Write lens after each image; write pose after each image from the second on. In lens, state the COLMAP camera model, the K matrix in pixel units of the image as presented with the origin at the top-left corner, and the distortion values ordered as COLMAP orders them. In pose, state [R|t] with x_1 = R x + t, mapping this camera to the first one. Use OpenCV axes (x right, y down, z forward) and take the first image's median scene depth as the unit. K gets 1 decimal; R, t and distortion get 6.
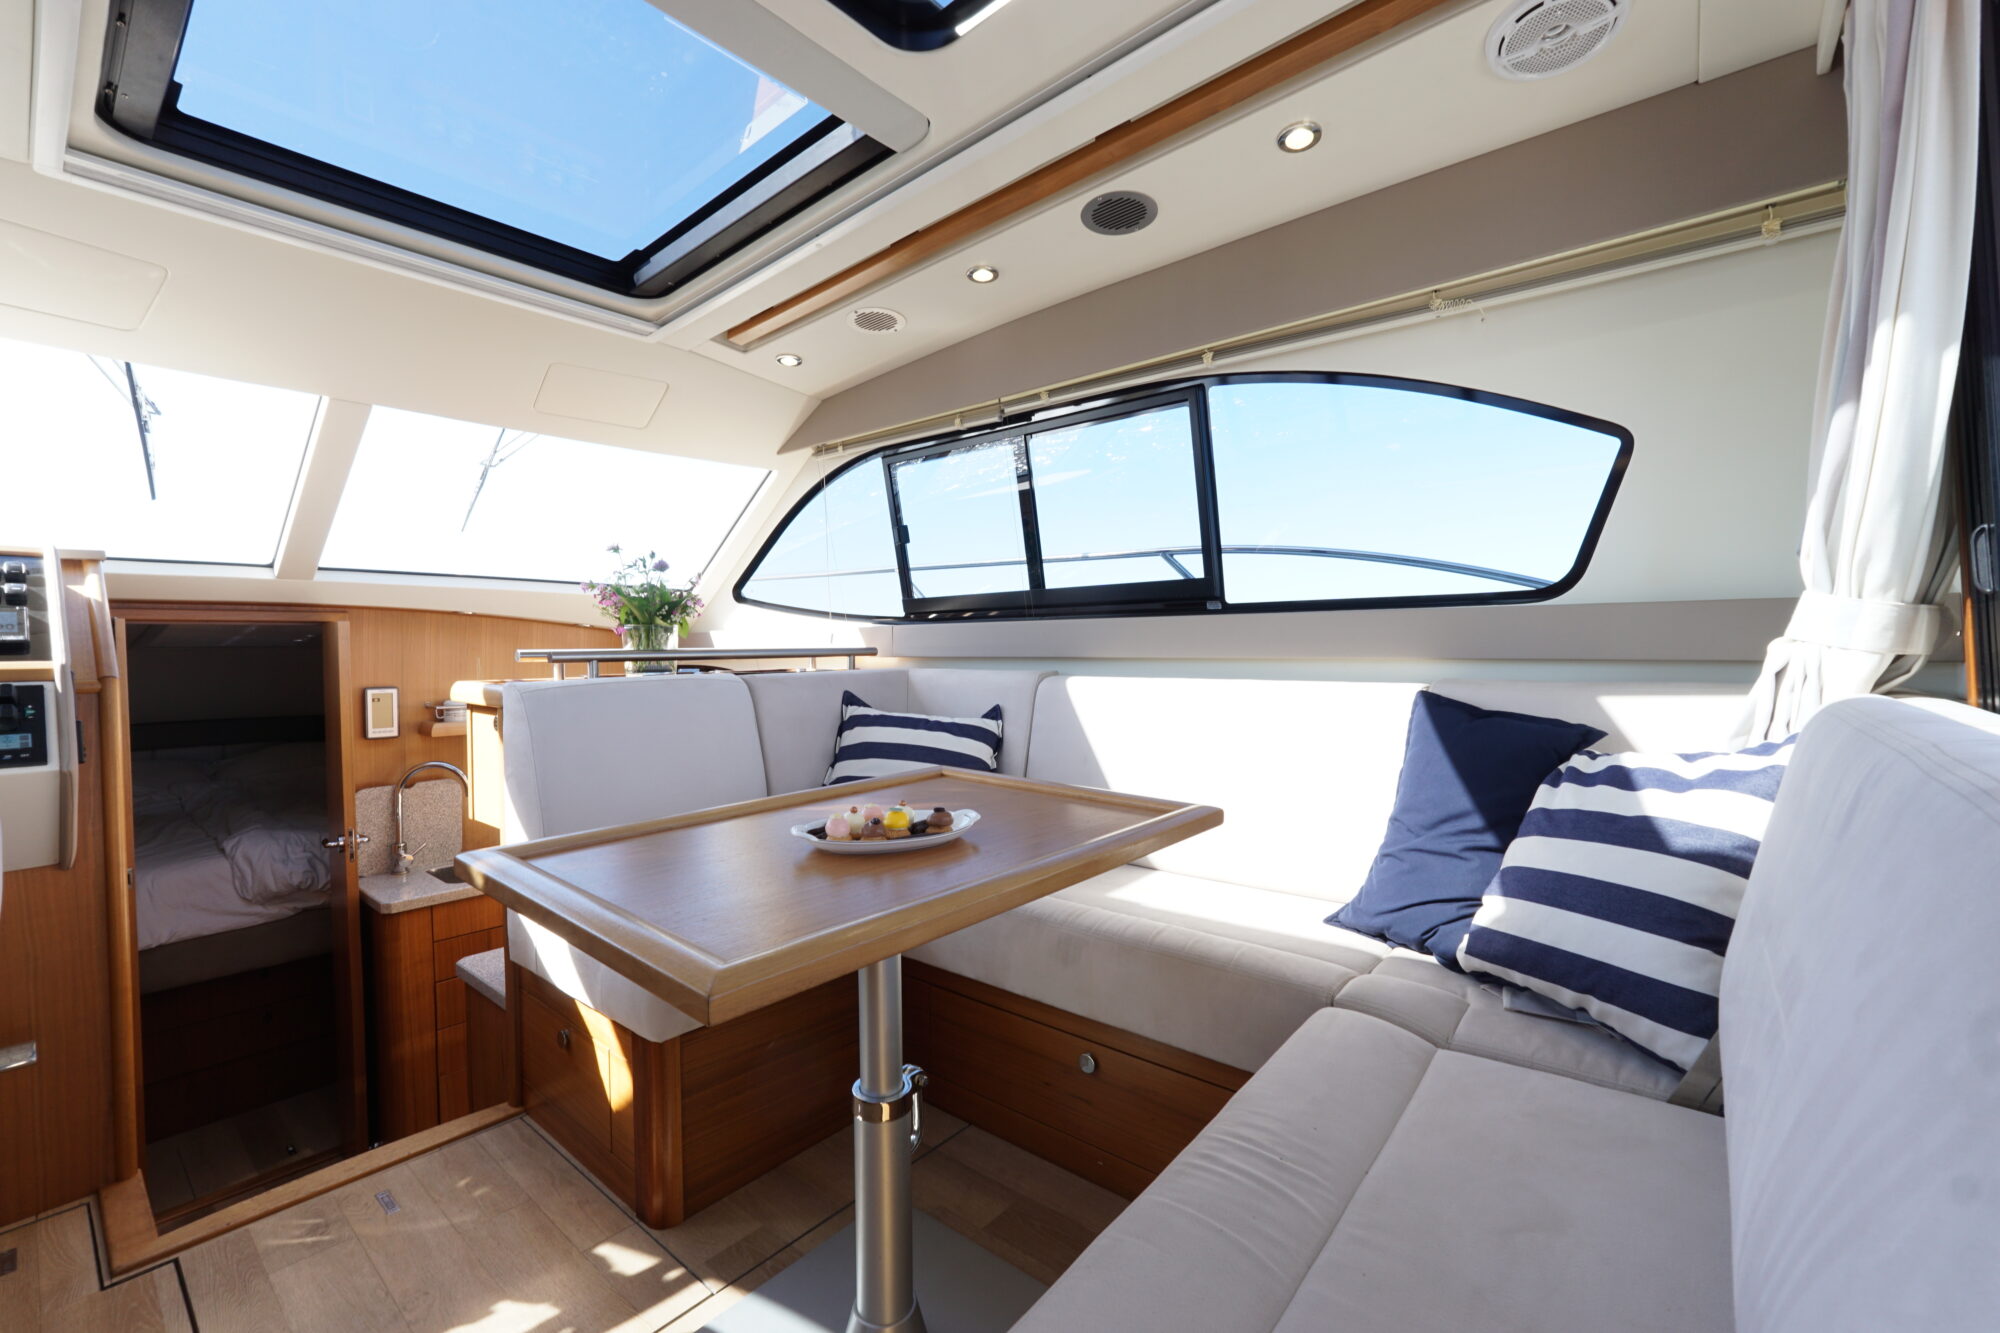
lens RADIAL K [[839.9, 0, 996.4], [0, 839.9, 667.6], [0, 0, 1]] dist [-0.018398, 0.007519]
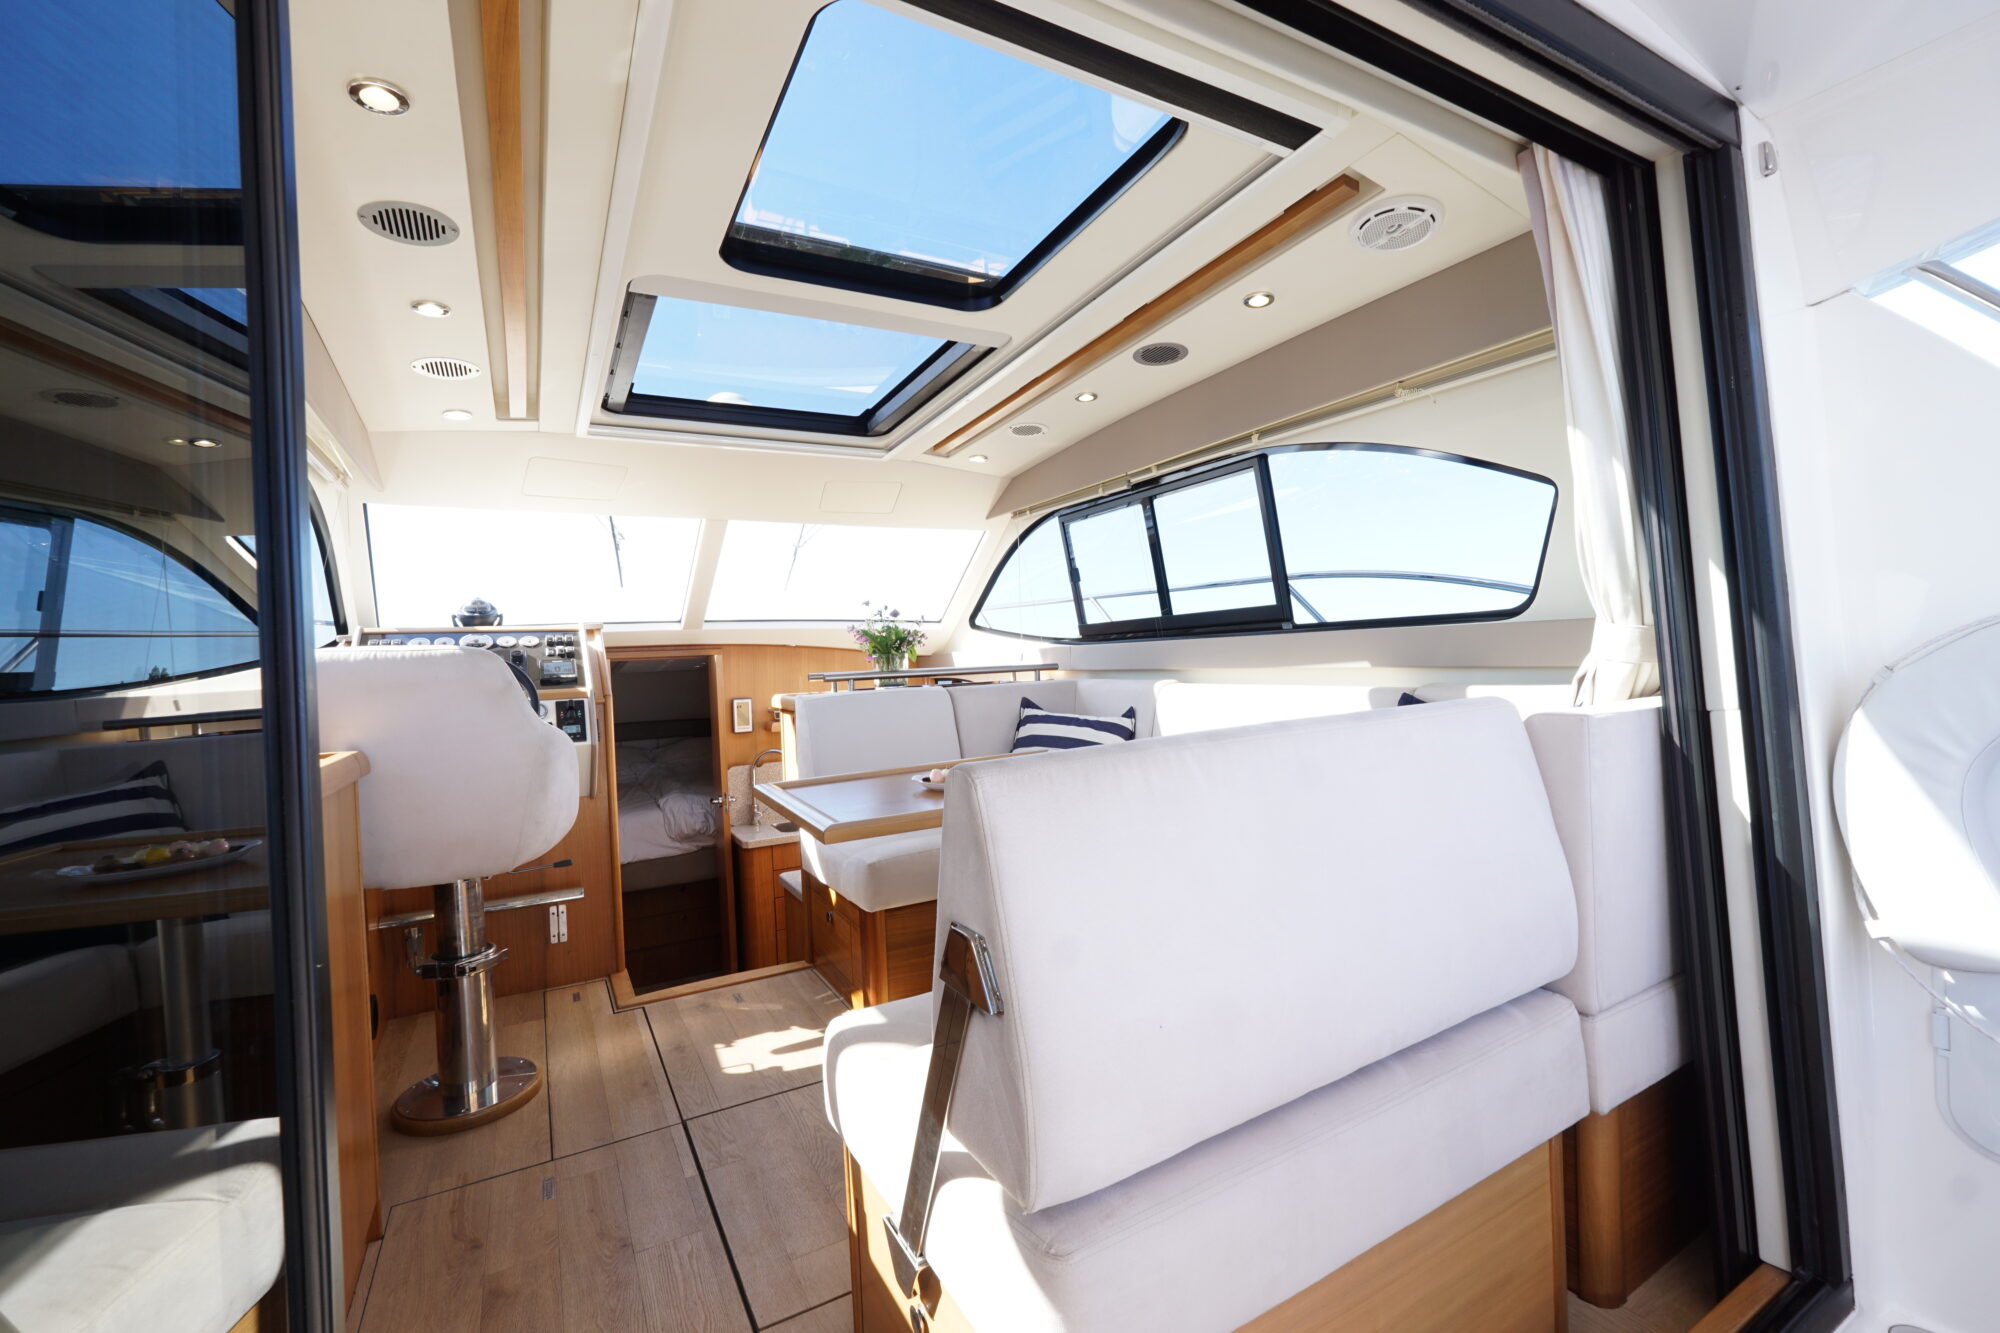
lens RADIAL K [[839.9, 0, 996.4], [0, 839.9, 667.6], [0, 0, 1]] dist [-0.018398, 0.007519]
pose [[0.934537, -0.024144, -0.355045, 0.270371], [0.022516, 0.999708, -0.008717, -0.009750], [0.355152, 0.000152, 0.934809, -0.292102]]
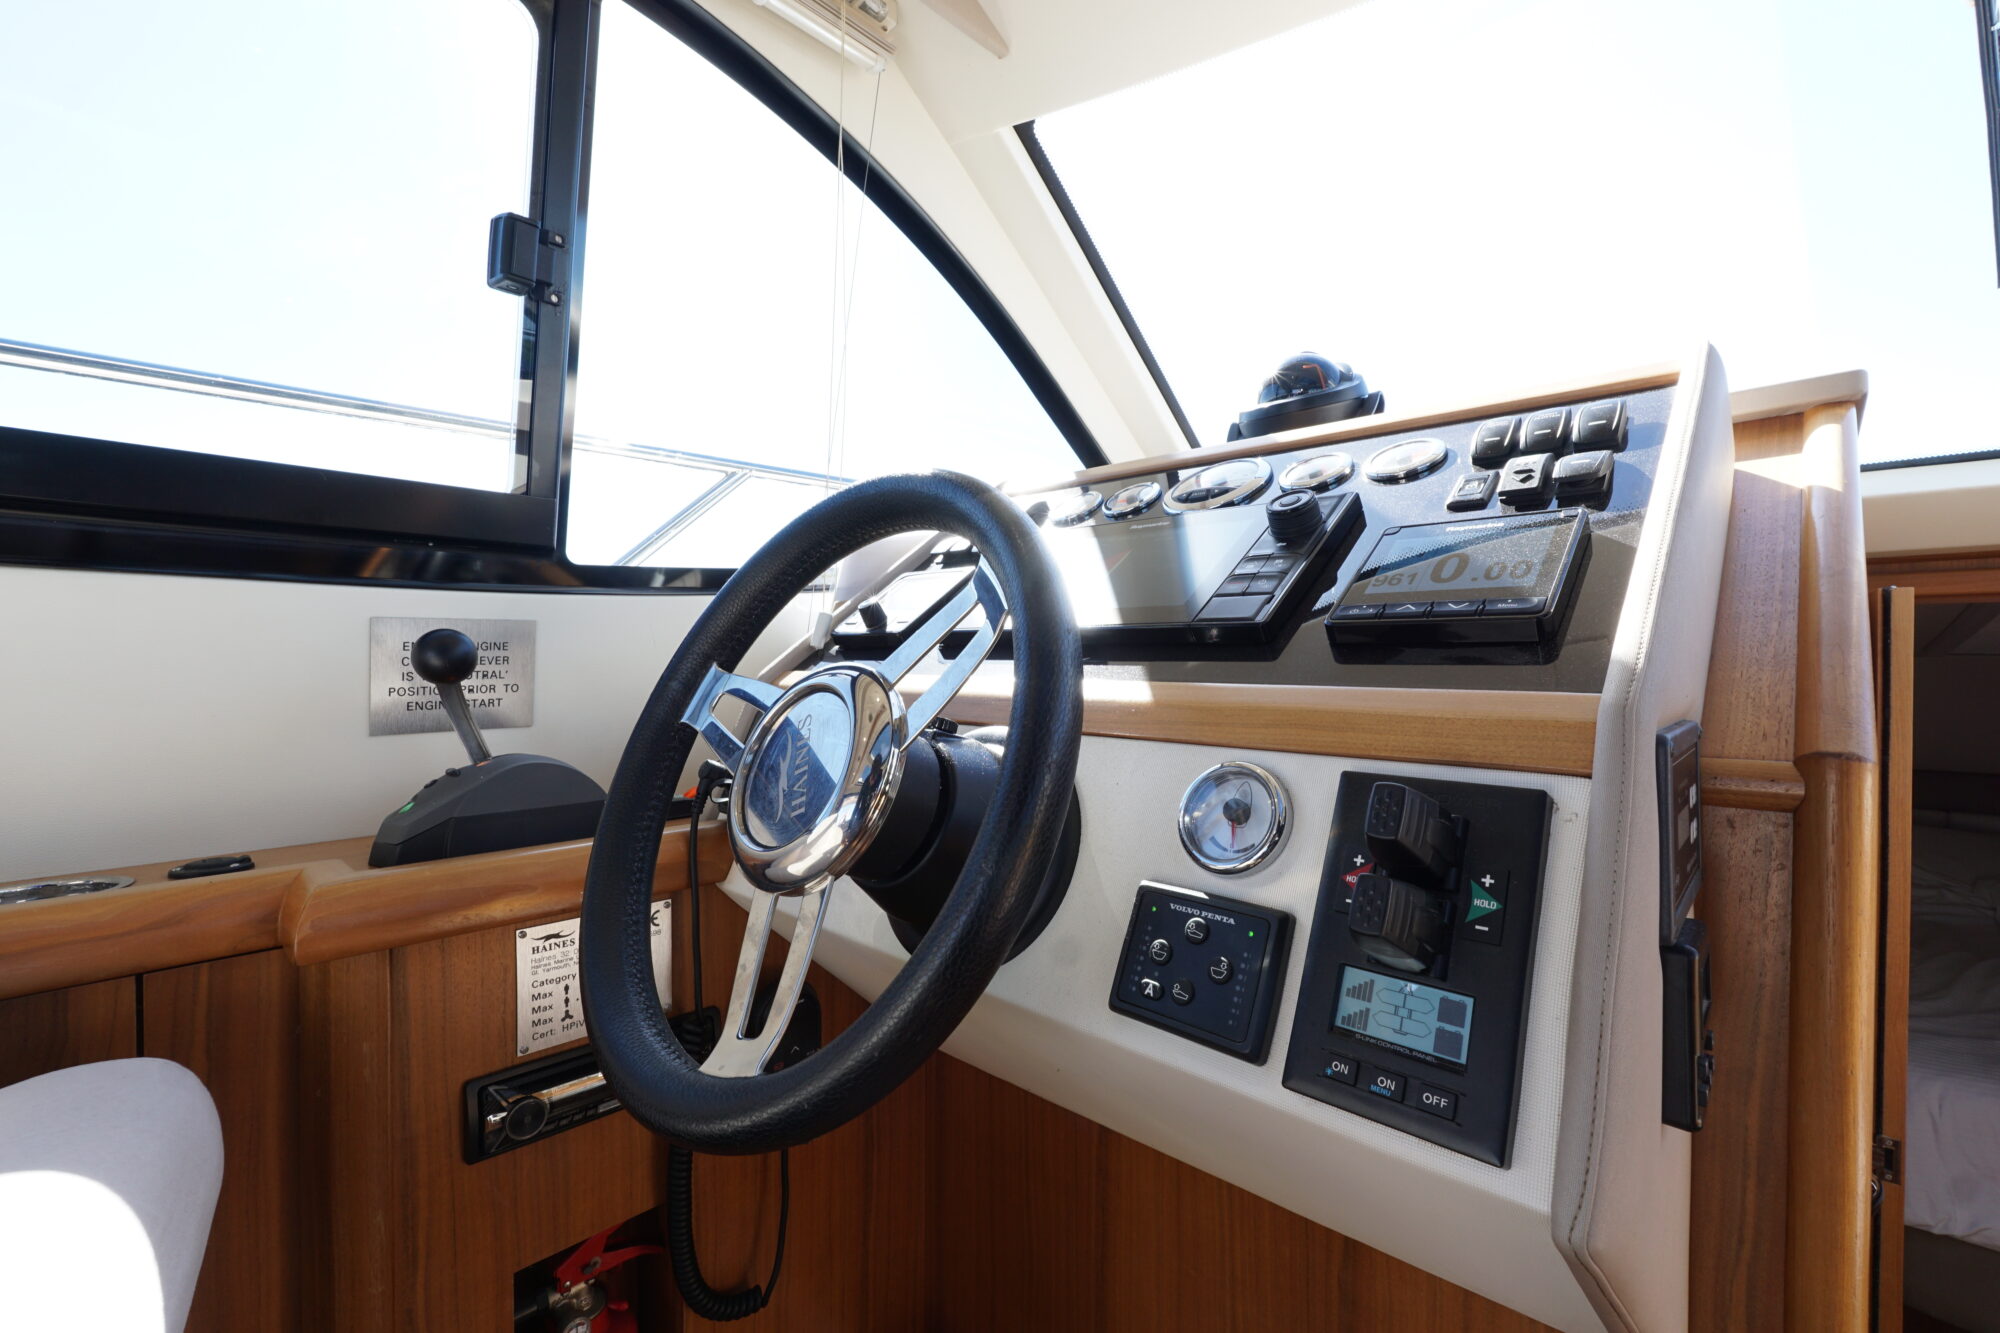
lens RADIAL K [[838.7, 0, 991.6], [0, 838.7, 666.2], [0, 0, 1]] dist [-0.009463, -0.000373]
pose [[-0.078371, 0.018154, -0.996759, -0.548825], [-0.031242, 0.999298, 0.020656, -0.009091], [0.996435, 0.032760, -0.077749, 0.525934]]
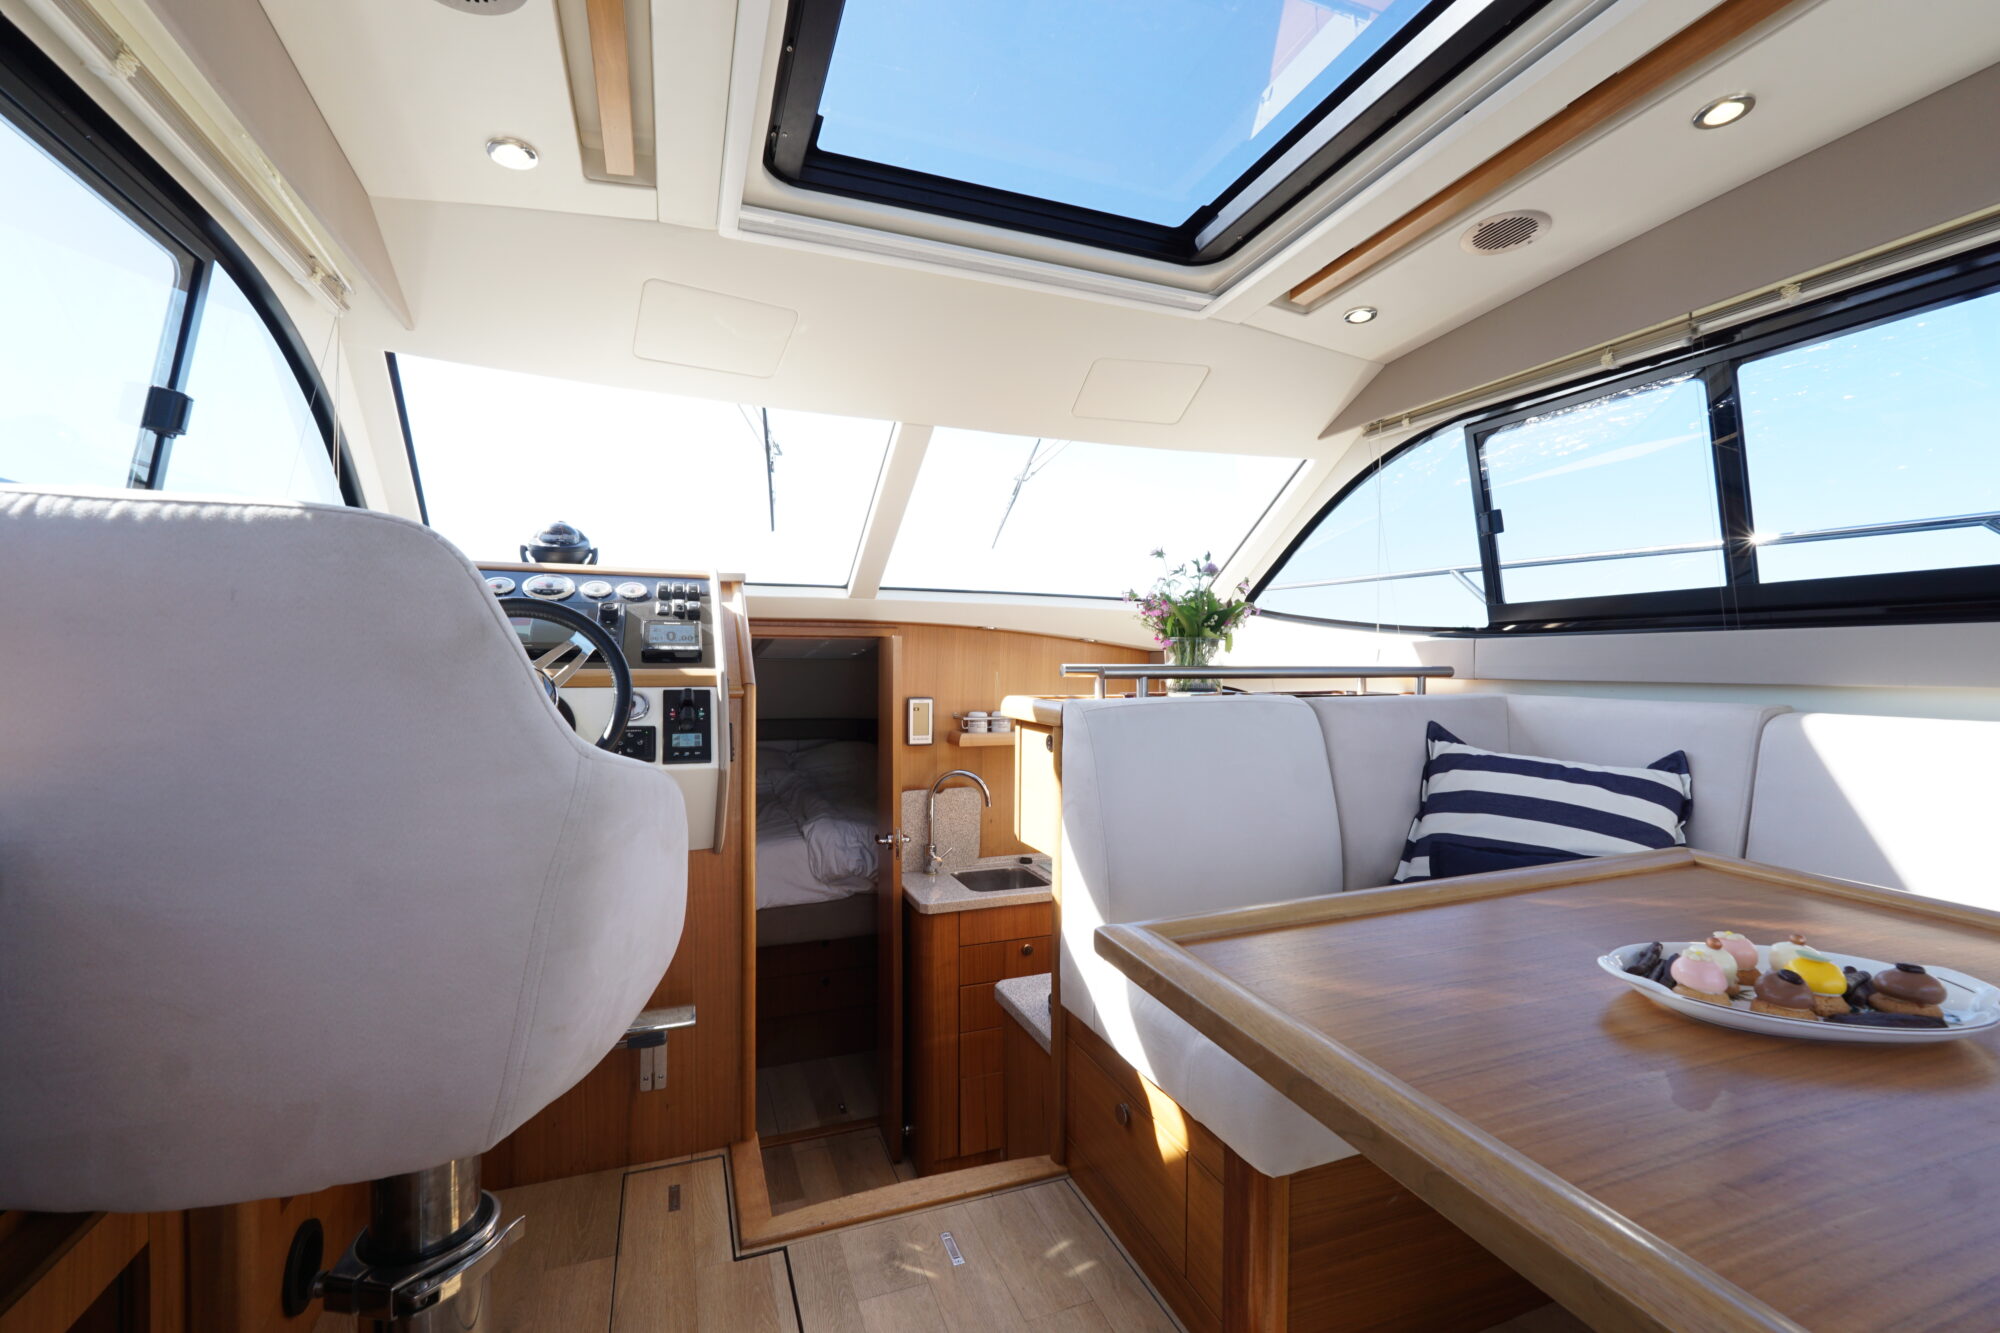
lens RADIAL K [[839.9, 0, 996.4], [0, 839.9, 667.6], [0, 0, 1]] dist [-0.018398, 0.007519]
pose [[0.875578, 0.013522, -0.482887, -0.163794], [-0.024288, 0.999576, -0.016048, -0.000175], [0.482465, 0.025779, 0.875536, 0.122524]]
